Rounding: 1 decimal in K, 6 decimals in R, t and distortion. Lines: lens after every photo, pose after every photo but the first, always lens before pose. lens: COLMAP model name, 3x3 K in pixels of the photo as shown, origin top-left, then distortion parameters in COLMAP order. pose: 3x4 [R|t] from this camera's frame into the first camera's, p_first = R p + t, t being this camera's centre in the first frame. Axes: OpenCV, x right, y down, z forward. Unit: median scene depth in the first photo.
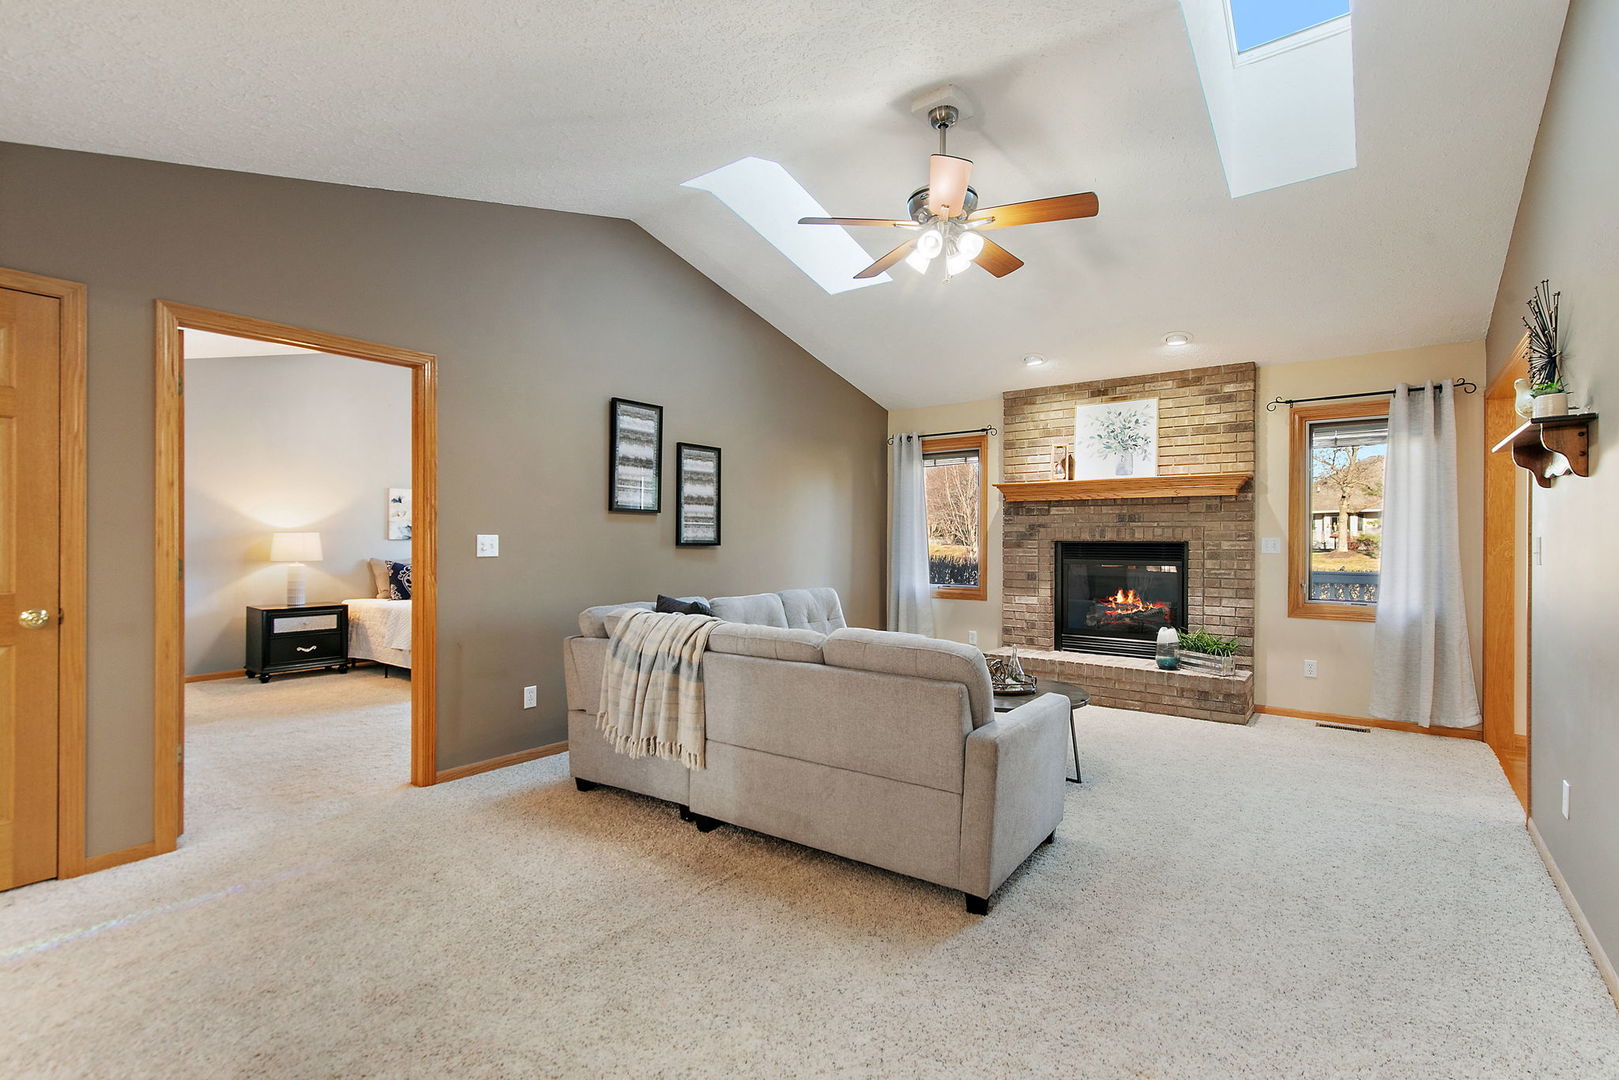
lens RADIAL K [[745.4, 0, 806.6], [0, 745.4, 539.6], [0, 0, 1]] dist [0.011442, 0.000009]
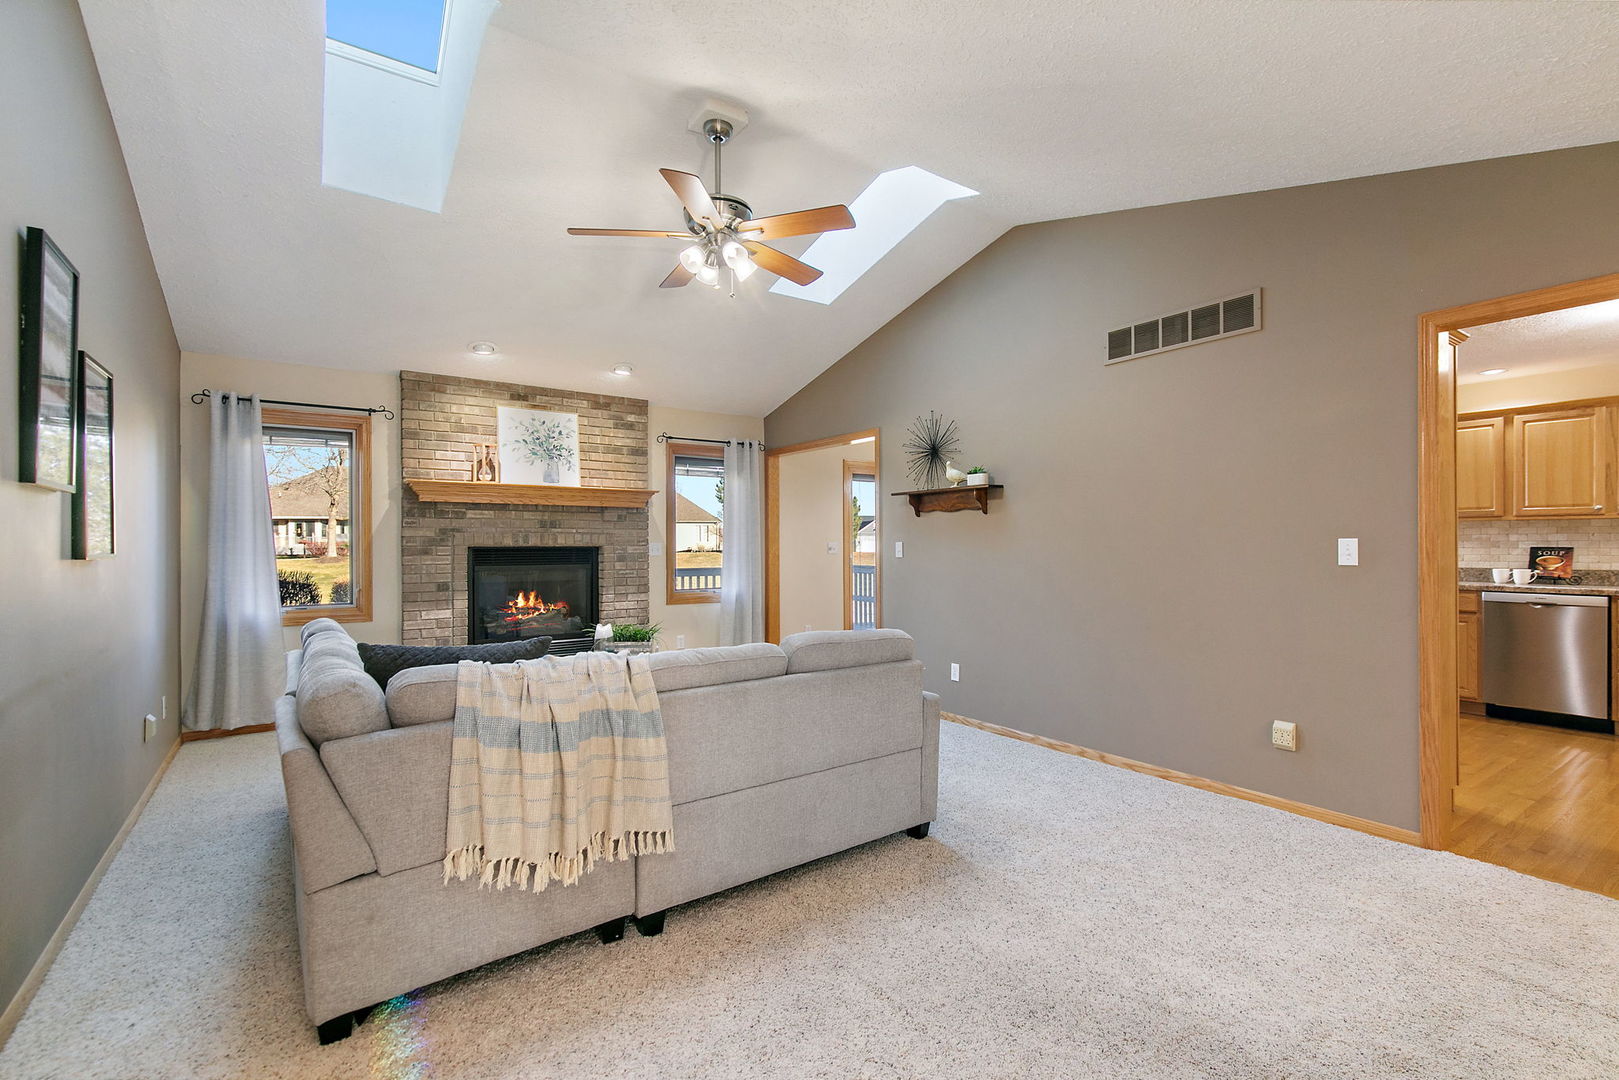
lens RADIAL K [[745.4, 0, 807.7], [0, 745.4, 541.3], [0, 0, 1]] dist [0.011442, 0.000009]
pose [[0.296767, 0.000496, 0.954950, -0.452584], [0.004563, 0.999988, -0.001938, -0.001387], [-0.954939, 0.004933, 0.296761, 0.349510]]
